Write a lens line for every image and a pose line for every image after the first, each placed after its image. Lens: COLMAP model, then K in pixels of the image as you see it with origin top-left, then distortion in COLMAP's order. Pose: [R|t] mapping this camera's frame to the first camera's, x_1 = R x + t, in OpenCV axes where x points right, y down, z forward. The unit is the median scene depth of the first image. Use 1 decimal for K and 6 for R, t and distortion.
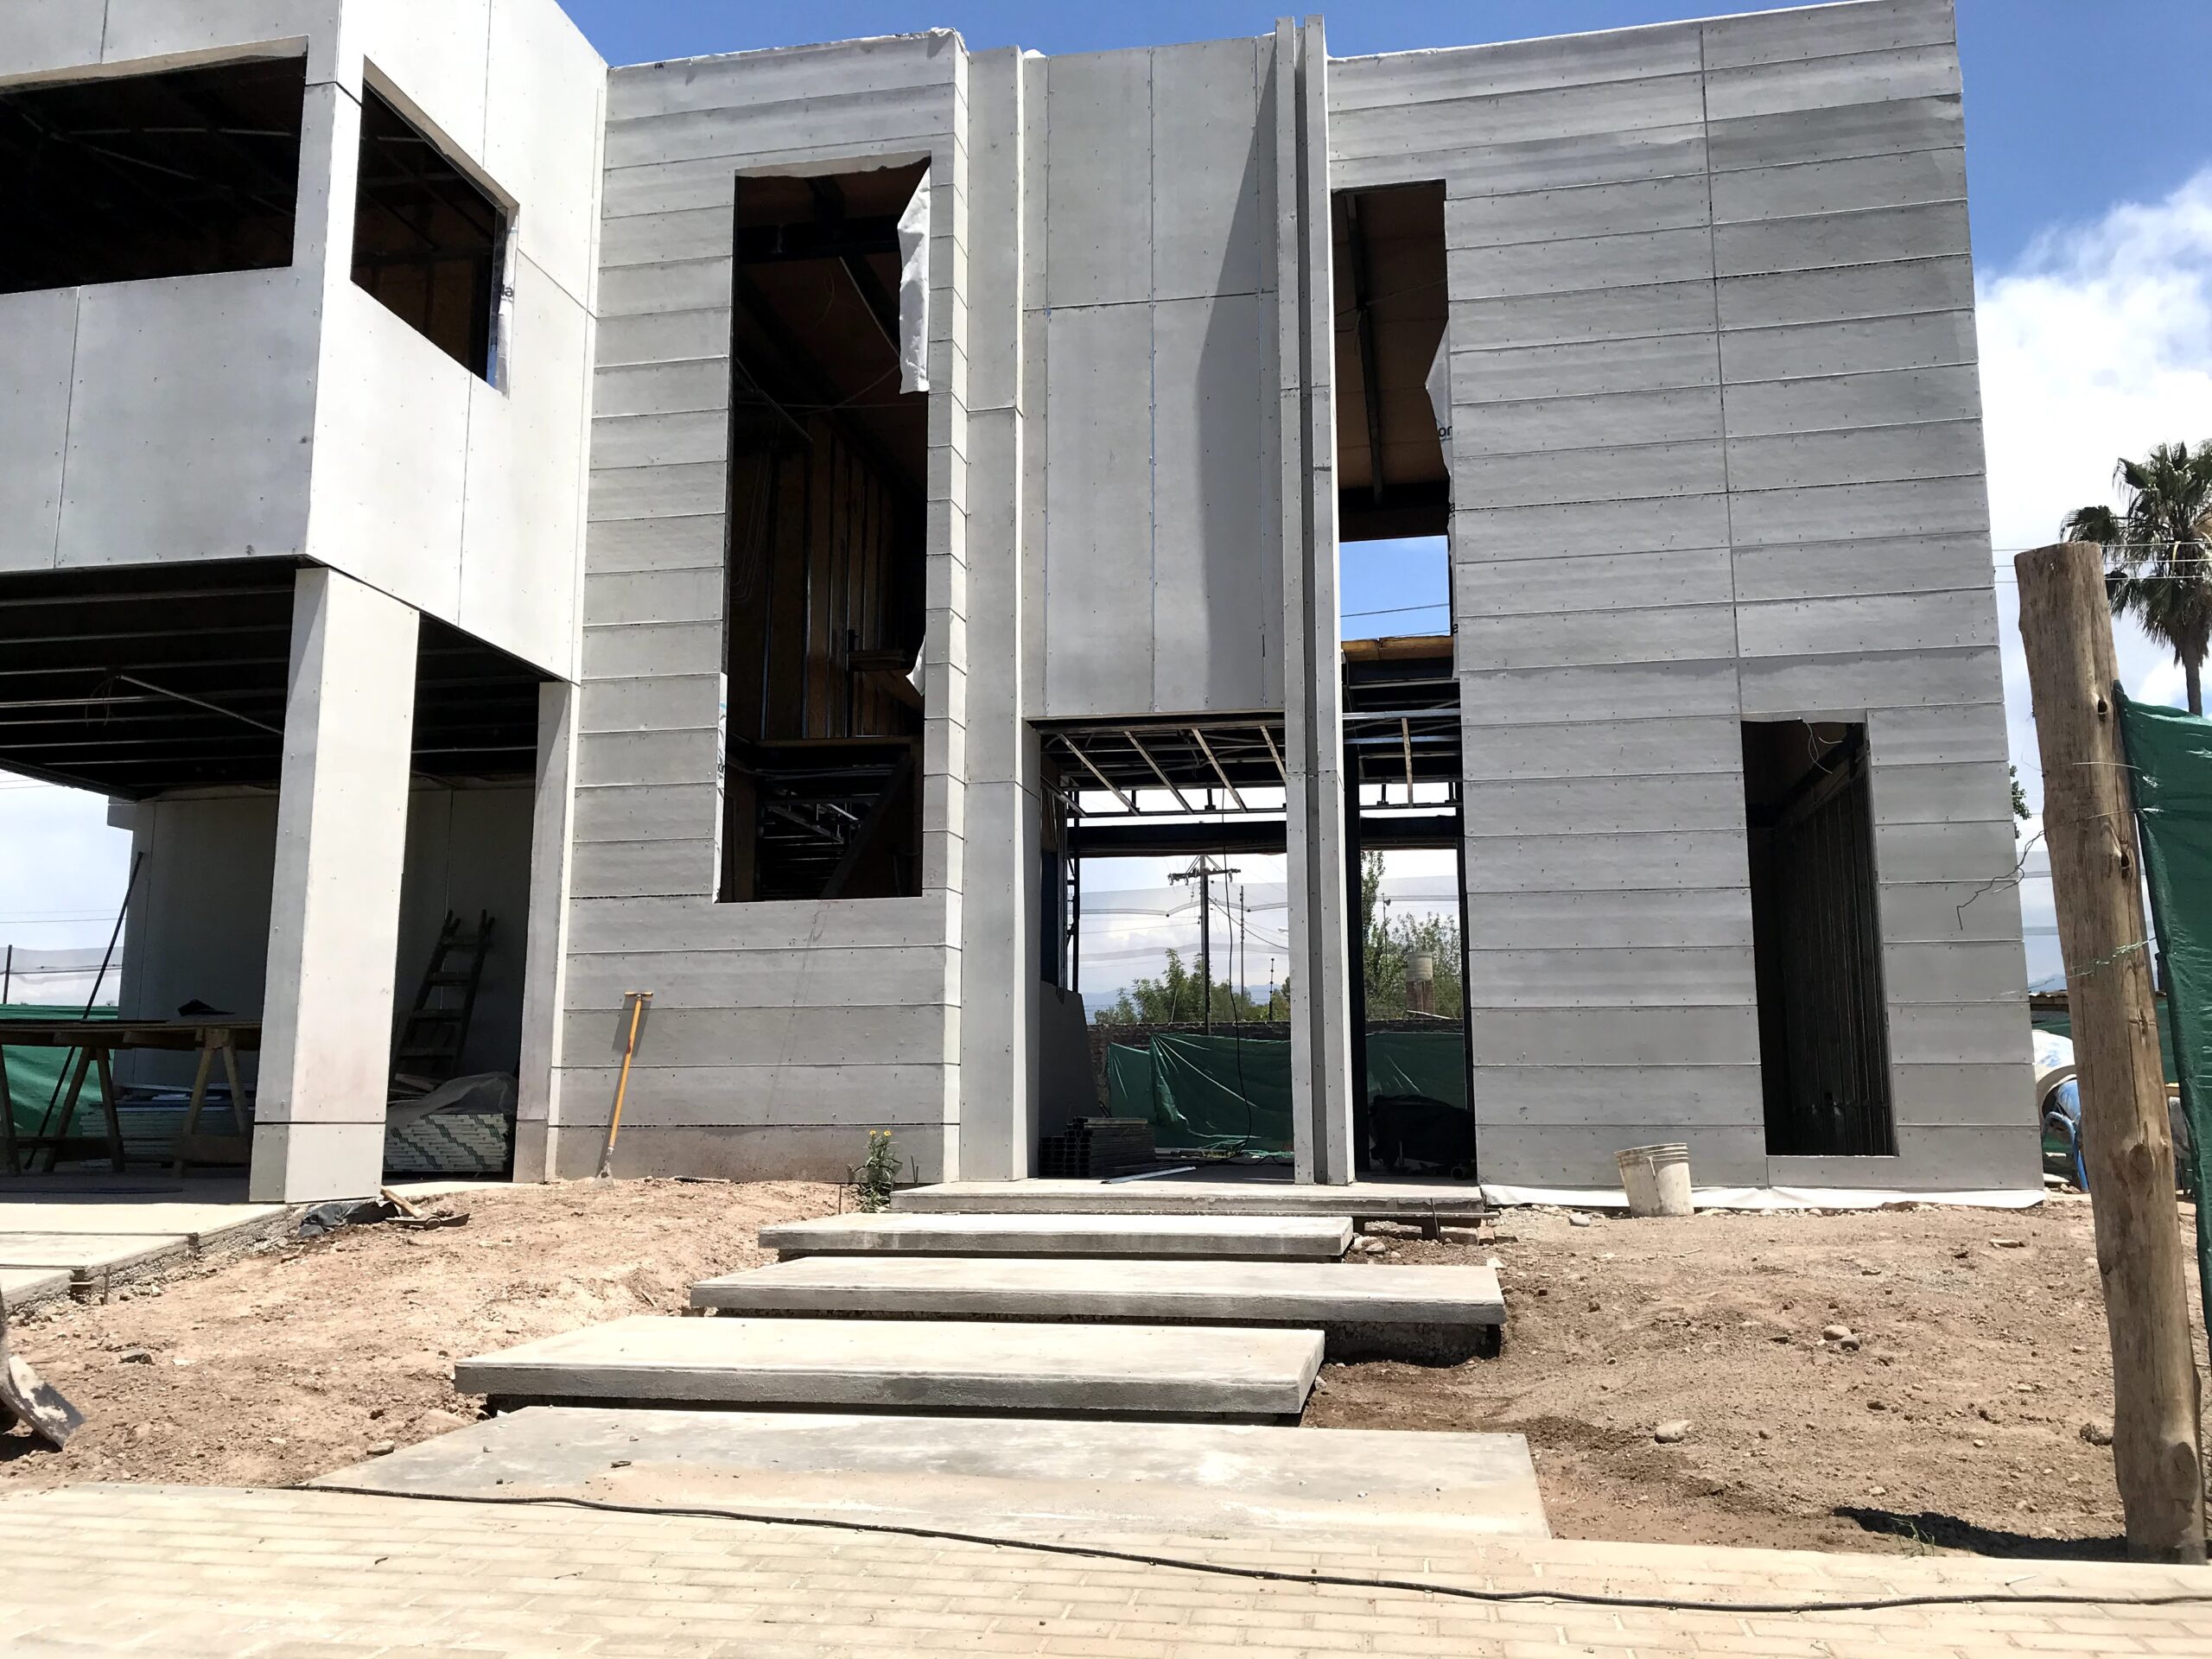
lens RADIAL K [[1812.9, 0, 1106.0], [0, 1812.9, 829.5], [0, 0, 1]] dist [0.070273, -0.169525]
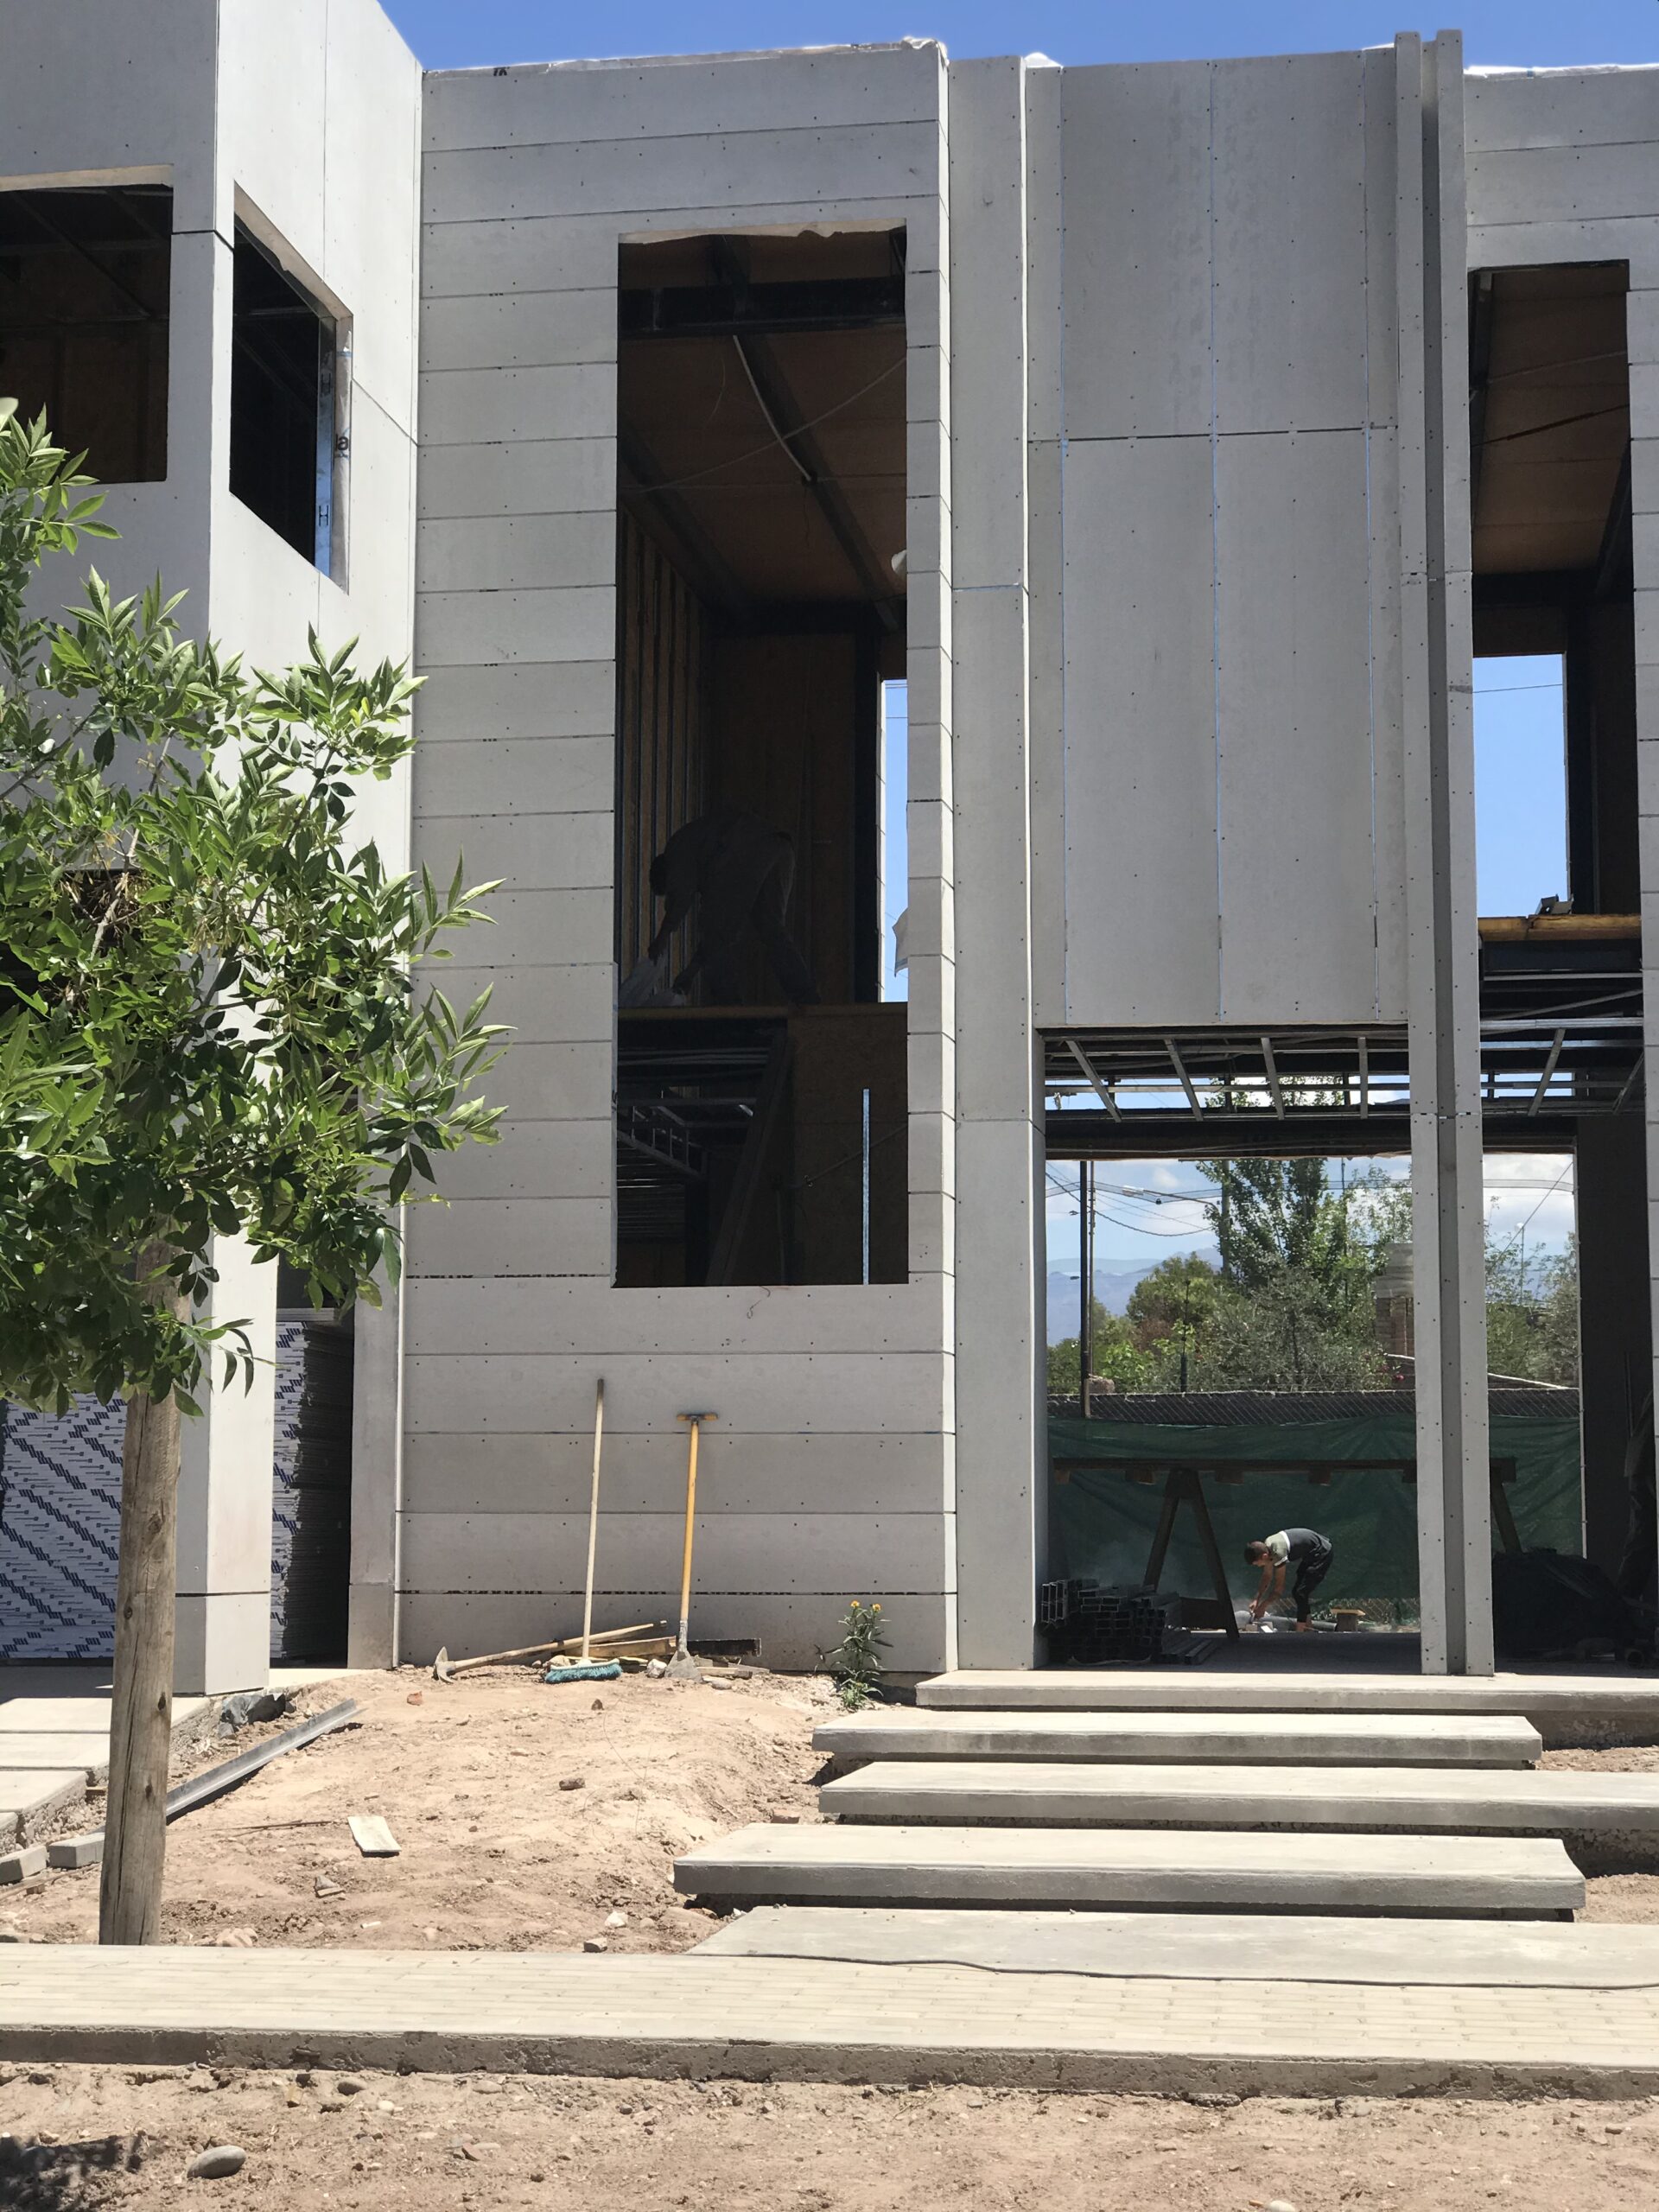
lens RADIAL K [[3639.6, 0, 829.5], [0, 3639.6, 1106.0], [0, 0, 1]] dist [0.040092, 0.068048]
pose [[0.999711, 0.005638, 0.023349, -0.162452], [-0.006552, 0.999208, 0.039259, -0.087498], [-0.023109, -0.039401, 0.998956, -0.440015]]
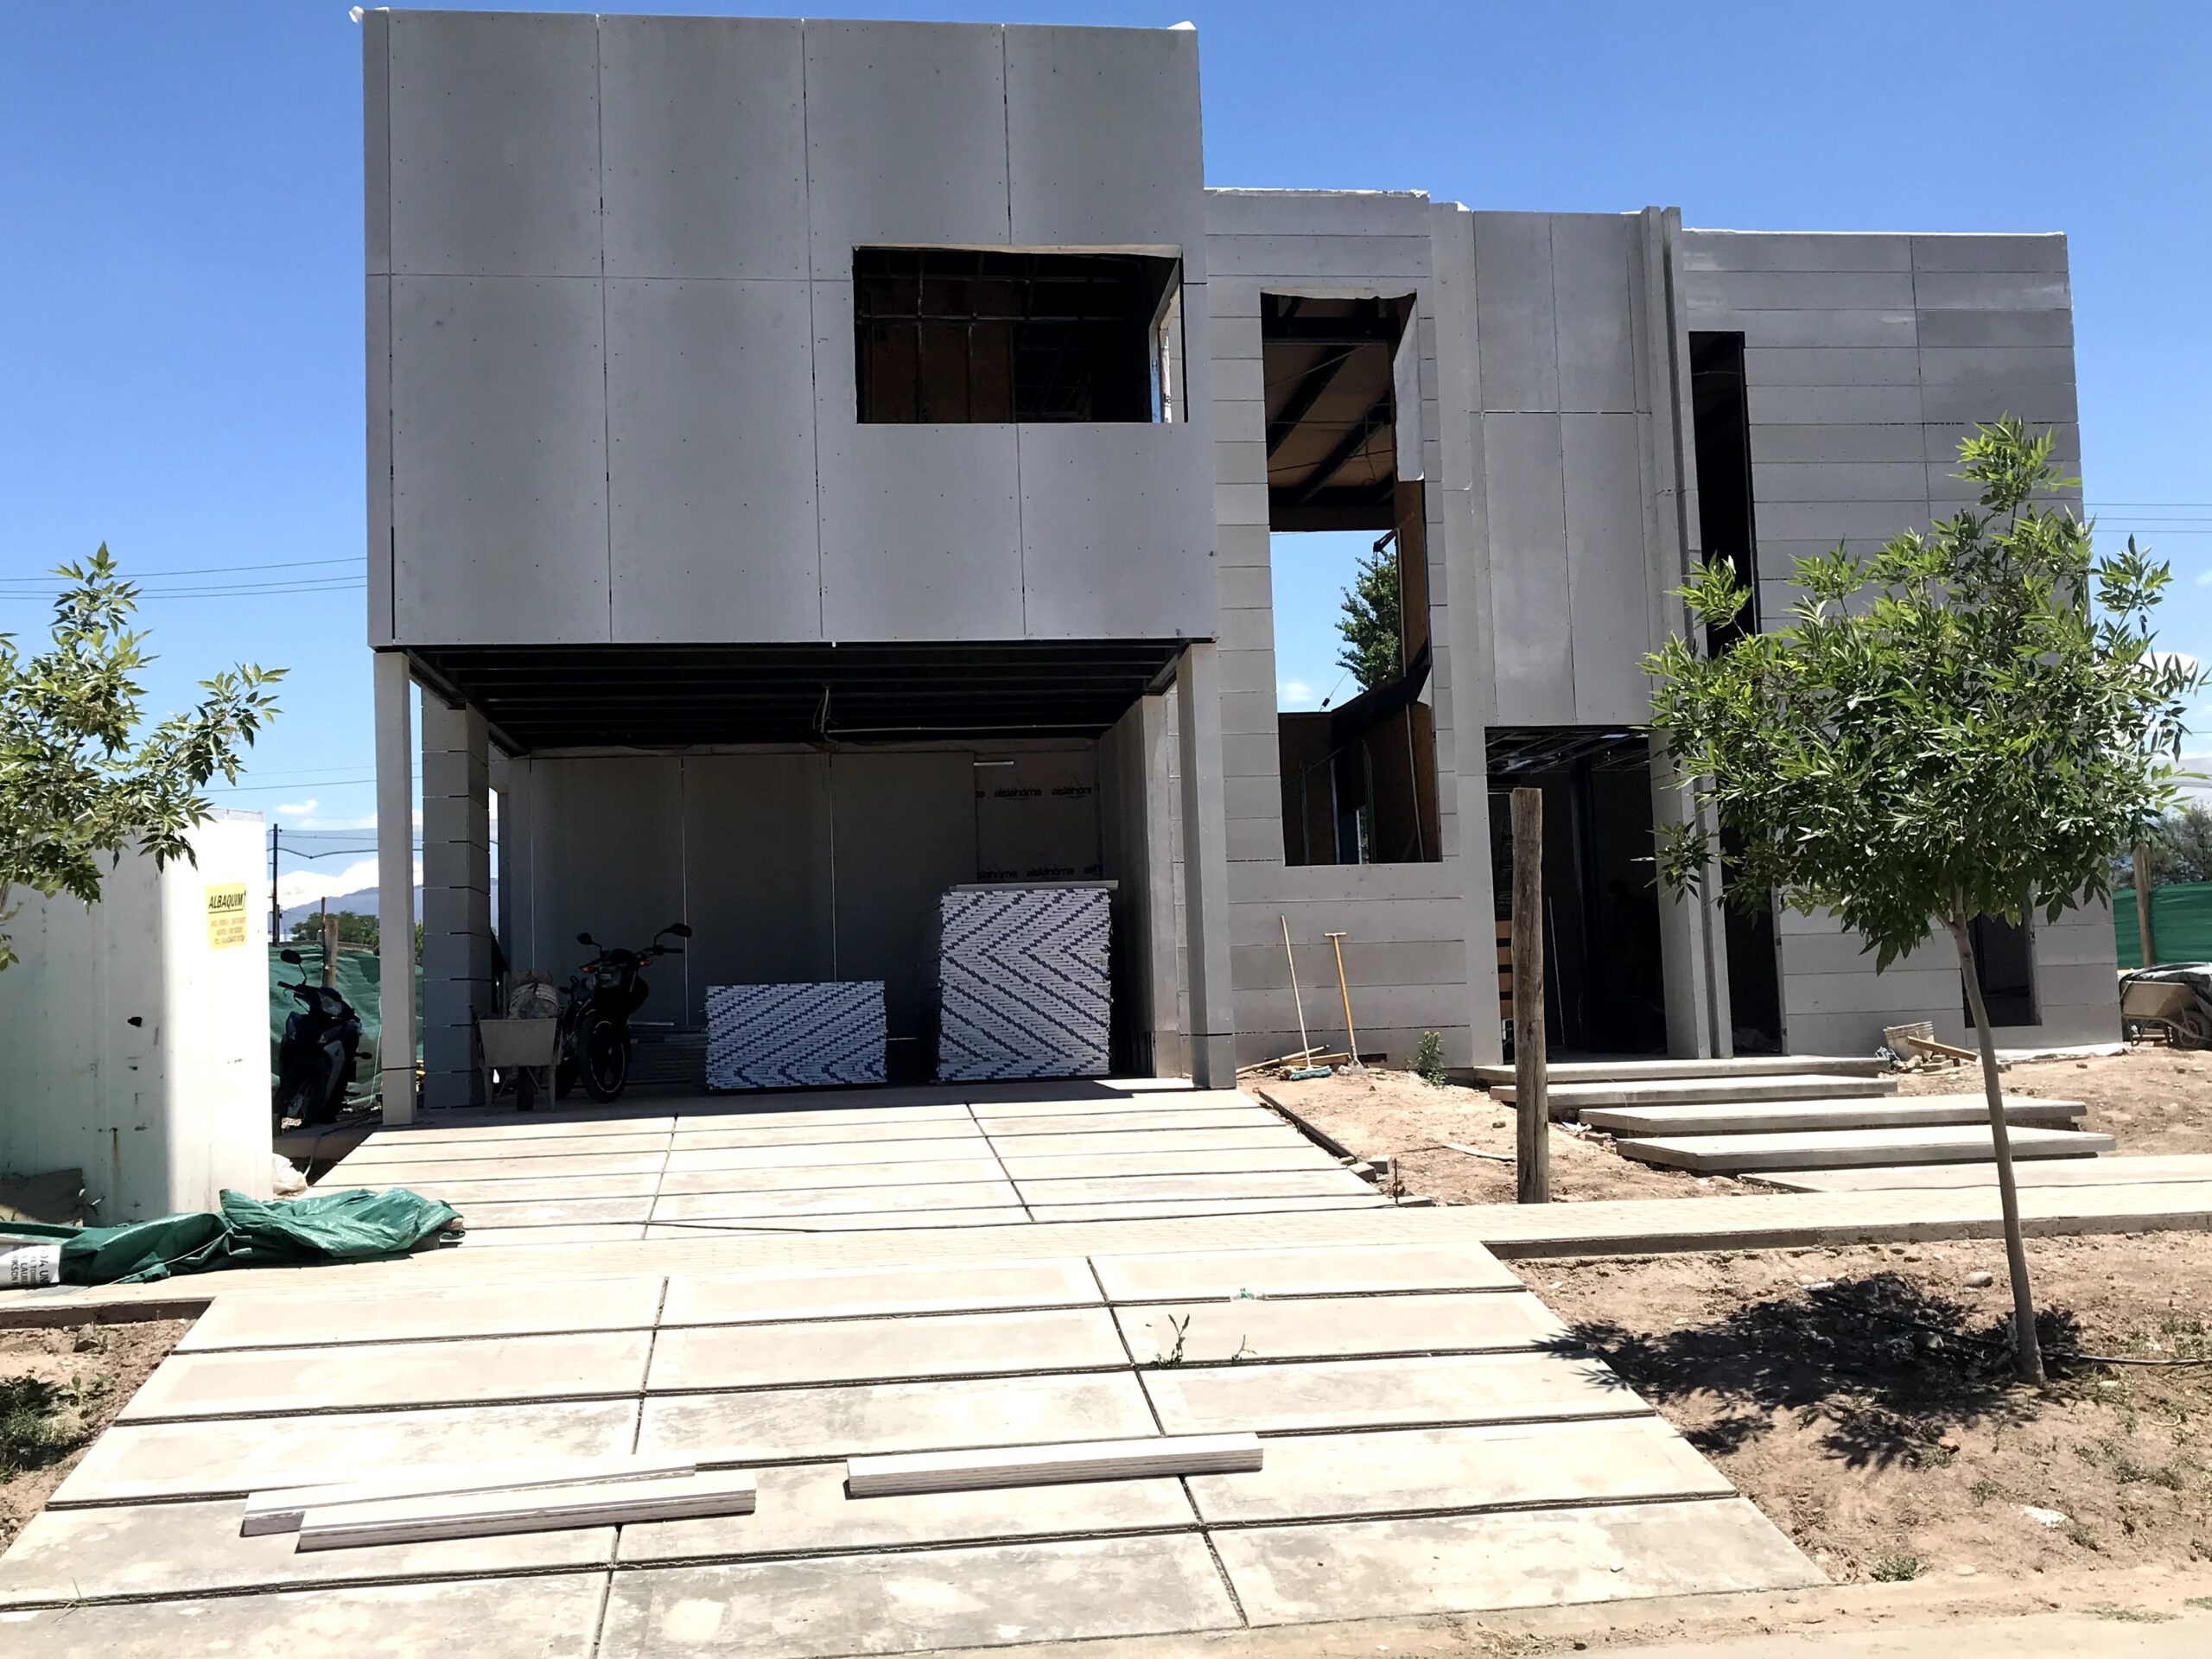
lens RADIAL K [[2135.2, 0, 1106.0], [0, 2135.2, 829.5], [0, 0, 1]] dist [0.006072, -0.000342]
pose [[0.954726, -0.003239, 0.297468, -0.791875], [-0.016910, 0.997733, 0.065137, -0.083900], [-0.297005, -0.067218, 0.952507, -0.435391]]
